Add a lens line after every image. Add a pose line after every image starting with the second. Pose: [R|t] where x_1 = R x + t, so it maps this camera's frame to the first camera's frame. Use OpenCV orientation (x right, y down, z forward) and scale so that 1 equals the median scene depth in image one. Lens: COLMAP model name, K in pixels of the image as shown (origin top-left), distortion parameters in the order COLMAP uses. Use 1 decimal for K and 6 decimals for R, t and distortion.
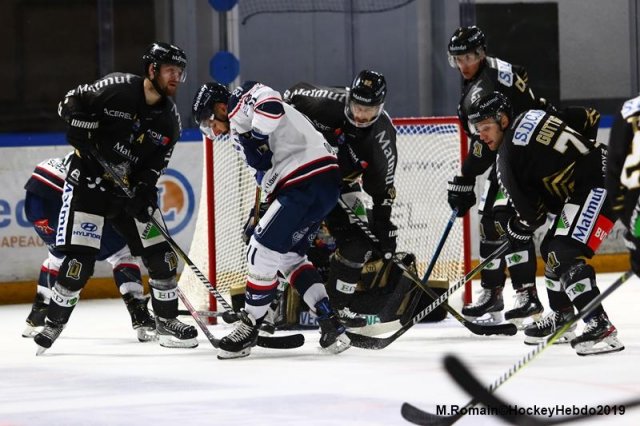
lens RADIAL K [[4487.1, 0, 320.0], [0, 4487.1, 213.0], [0, 0, 1]] dist [0.432037, 32.680566]
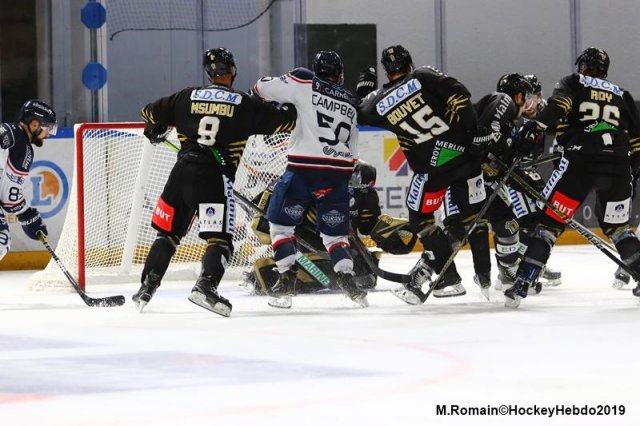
lens RADIAL K [[4487.1, 0, 320.0], [0, 4487.1, 213.0], [0, 0, 1]] dist [0.432037, 32.680566]
pose [[0.999363, 0.008766, 0.034601, -0.002553], [-0.009118, 0.999908, 0.010012, -0.008670], [-0.034510, -0.010321, 0.999351, -0.187045]]
